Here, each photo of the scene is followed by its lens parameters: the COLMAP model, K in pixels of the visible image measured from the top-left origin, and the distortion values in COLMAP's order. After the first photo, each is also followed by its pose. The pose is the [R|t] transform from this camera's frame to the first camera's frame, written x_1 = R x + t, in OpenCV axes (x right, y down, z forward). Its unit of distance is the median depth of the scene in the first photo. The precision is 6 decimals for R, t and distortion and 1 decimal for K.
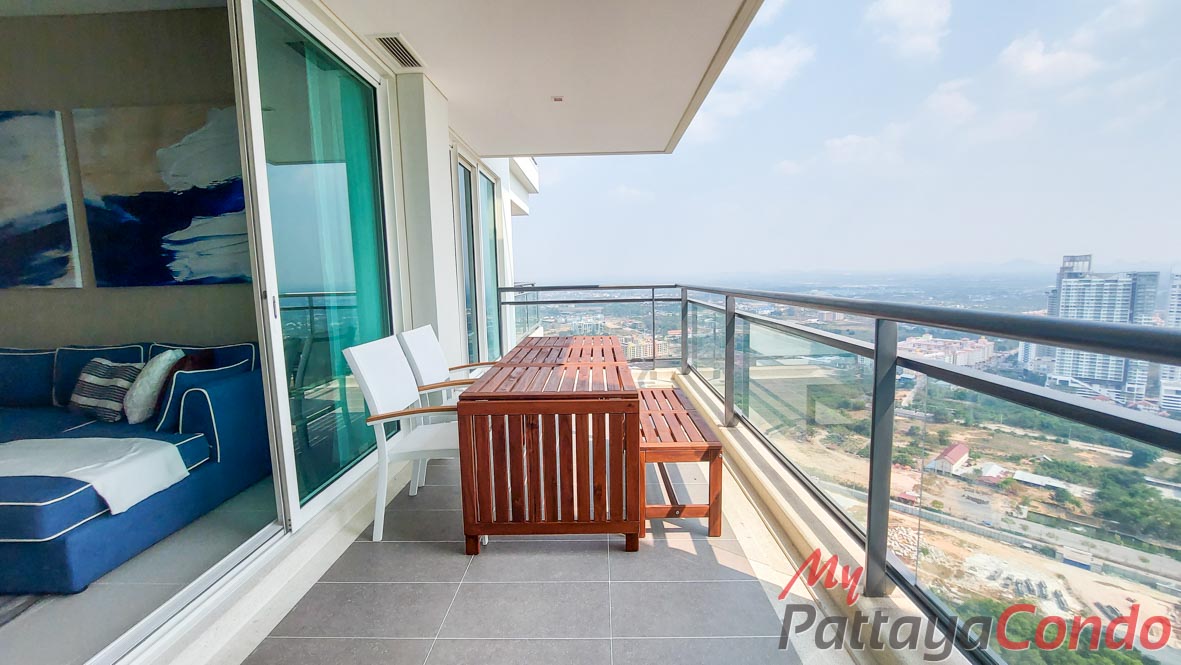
lens RADIAL K [[480.4, 0, 593.7], [0, 480.4, 329.2], [0, 0, 1]] dist [-0.029256, 0.006270]
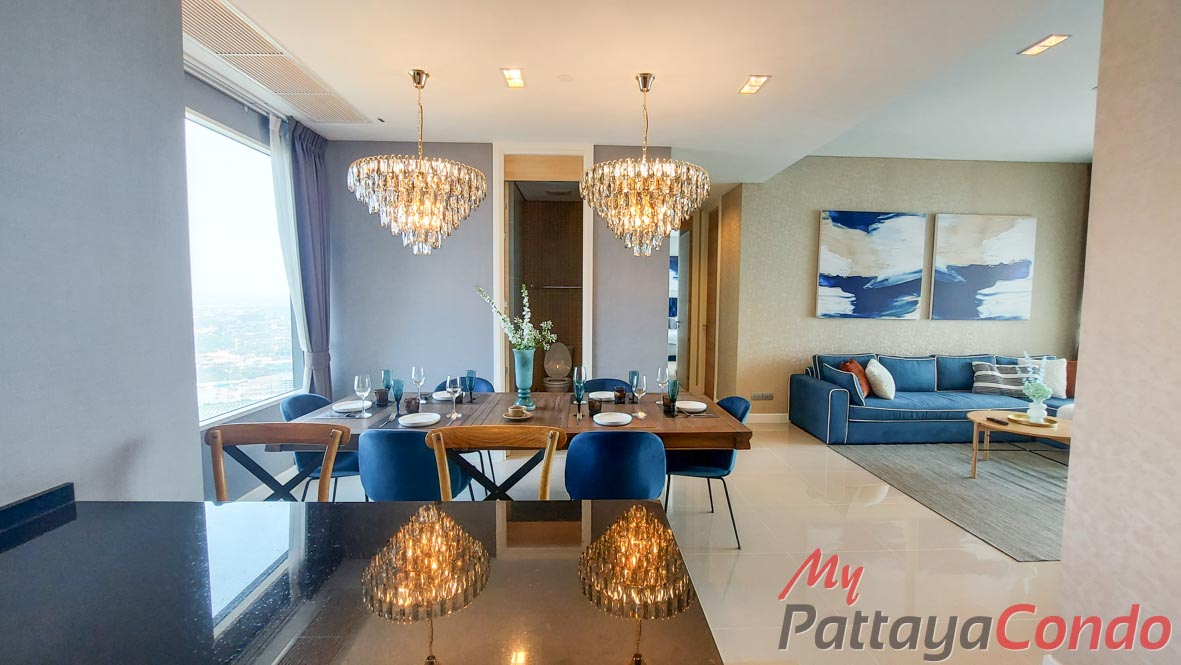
lens RADIAL K [[473.7, 0, 595.0], [0, 473.7, 331.0], [0, 0, 1]] dist [-0.019178, -0.000483]
pose [[0.998483, 0.028399, 0.047169, -2.342141], [-0.026590, 0.998903, -0.038550, 0.044700], [-0.048212, 0.037237, 0.998143, -0.584845]]
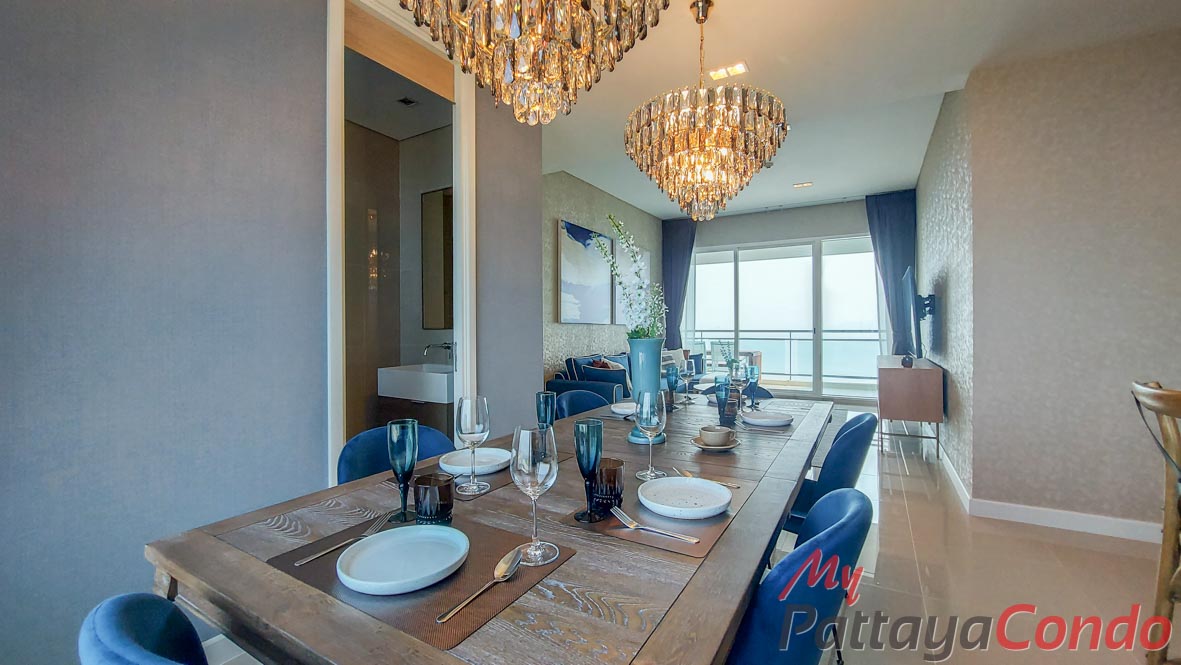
lens RADIAL K [[473.7, 0, 595.0], [0, 473.7, 331.0], [0, 0, 1]] dist [-0.019178, -0.000483]
pose [[0.500020, 0.009821, 0.865958, -2.905532], [0.090837, 0.993825, -0.063721, 0.060647], [-0.861237, 0.110523, 0.496040, 0.095482]]
